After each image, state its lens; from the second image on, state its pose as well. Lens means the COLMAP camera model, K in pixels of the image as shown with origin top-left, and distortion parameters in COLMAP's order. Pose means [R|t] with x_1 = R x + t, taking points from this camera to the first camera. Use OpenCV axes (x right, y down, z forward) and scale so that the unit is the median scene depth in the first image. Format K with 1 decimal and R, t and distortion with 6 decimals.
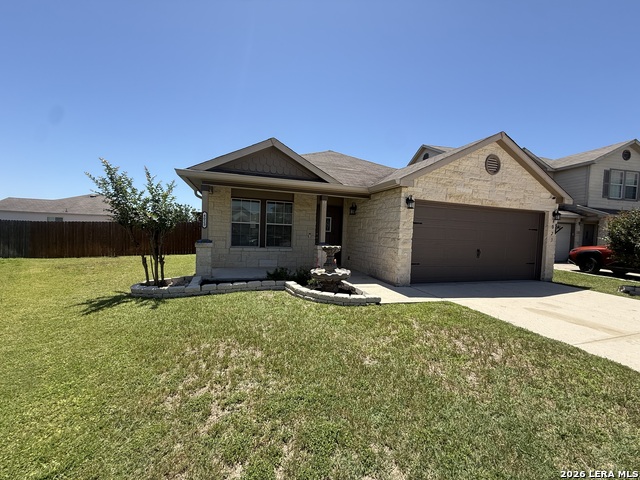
lens RADIAL K [[254.0, 0, 319.5], [0, 254.0, 241.5], [0, 0, 1]] dist [-0.004266, -0.000106]
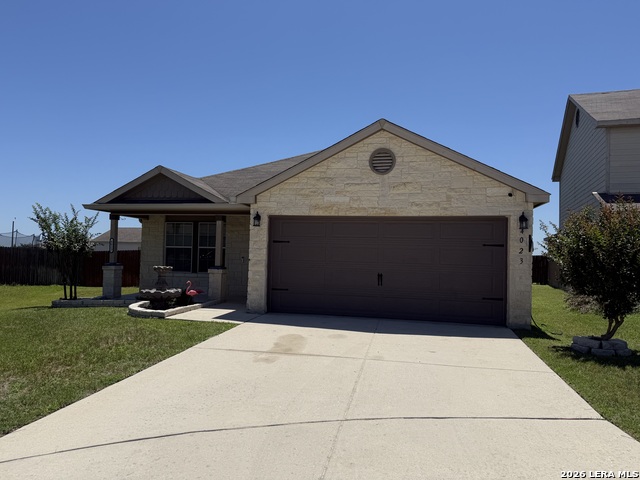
lens RADIAL K [[452.1, 0, 333.4], [0, 452.1, 239.7], [0, 0, 1]] dist [0.035041, -0.057788]
pose [[0.870069, -0.035426, -0.491655, 1.274840], [-0.007729, 0.996311, -0.085466, 0.049708], [0.492869, 0.078161, 0.866586, -0.240364]]
